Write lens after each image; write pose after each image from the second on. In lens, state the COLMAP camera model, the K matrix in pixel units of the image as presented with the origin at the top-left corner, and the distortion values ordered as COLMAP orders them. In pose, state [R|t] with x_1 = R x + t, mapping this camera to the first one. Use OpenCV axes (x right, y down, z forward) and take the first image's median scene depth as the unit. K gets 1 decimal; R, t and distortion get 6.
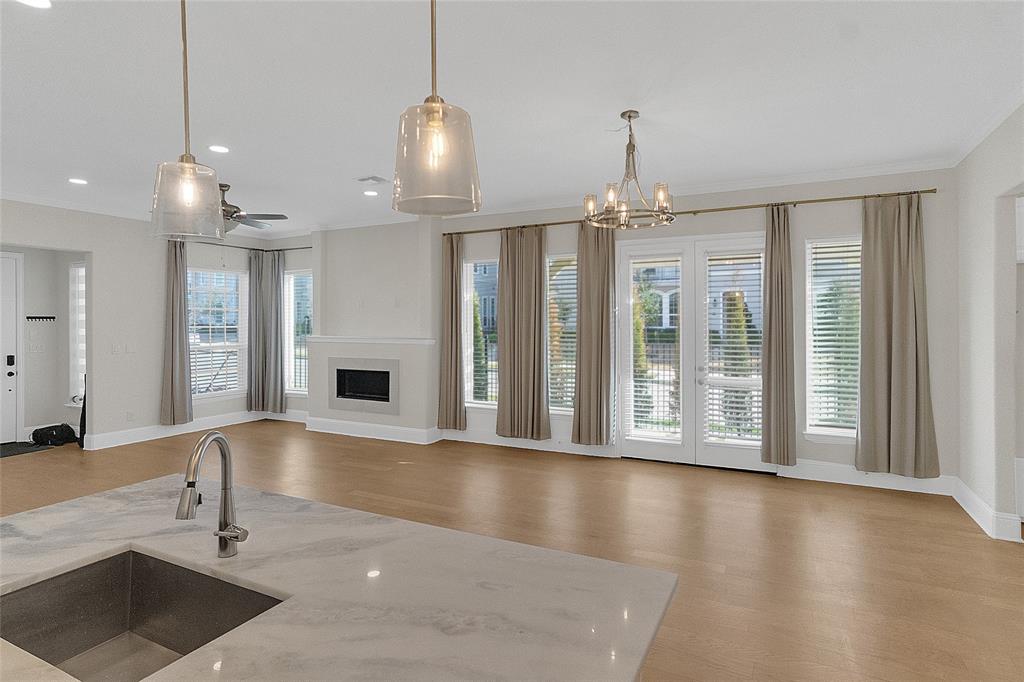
lens RADIAL K [[541.8, 0, 514.0], [0, 541.8, 325.3], [0, 0, 1]] dist [-0.001514, -0.000017]
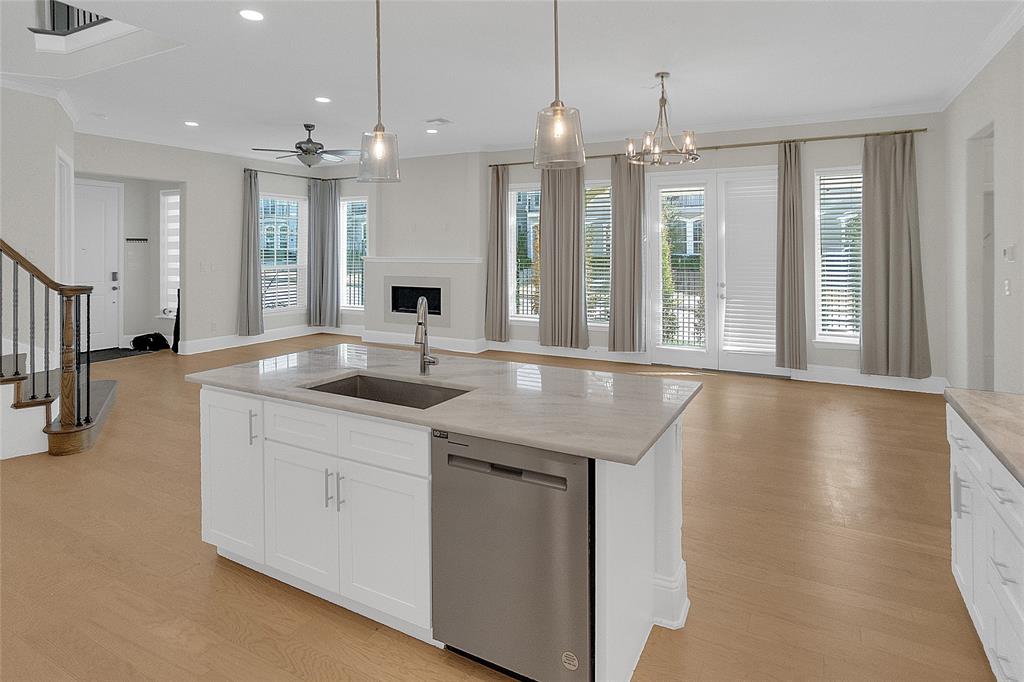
lens RADIAL K [[566.1, 0, 508.6], [0, 566.1, 246.3], [0, 0, 1]] dist [-0.001914, -0.000468]
pose [[0.999297, 0.003342, -0.037334, -0.052336], [-0.003804, 0.999917, -0.012325, 0.013405], [0.037290, 0.012458, 0.999227, -0.179574]]
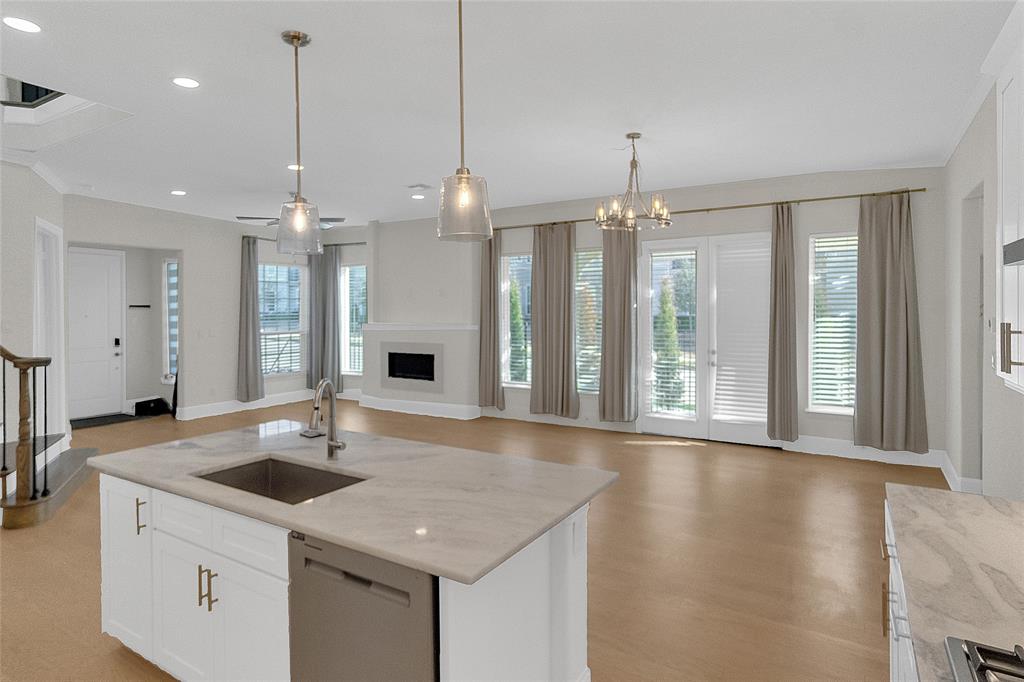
lens RADIAL K [[556.7, 0, 516.3], [0, 556.7, 314.2], [0, 0, 1]] dist [-0.005799, 0.000899]
pose [[0.996814, -0.000253, -0.079763, 0.031843], [0.000420, 0.999998, 0.002073, 0.000473], [0.079762, -0.002100, 0.996812, -0.139696]]
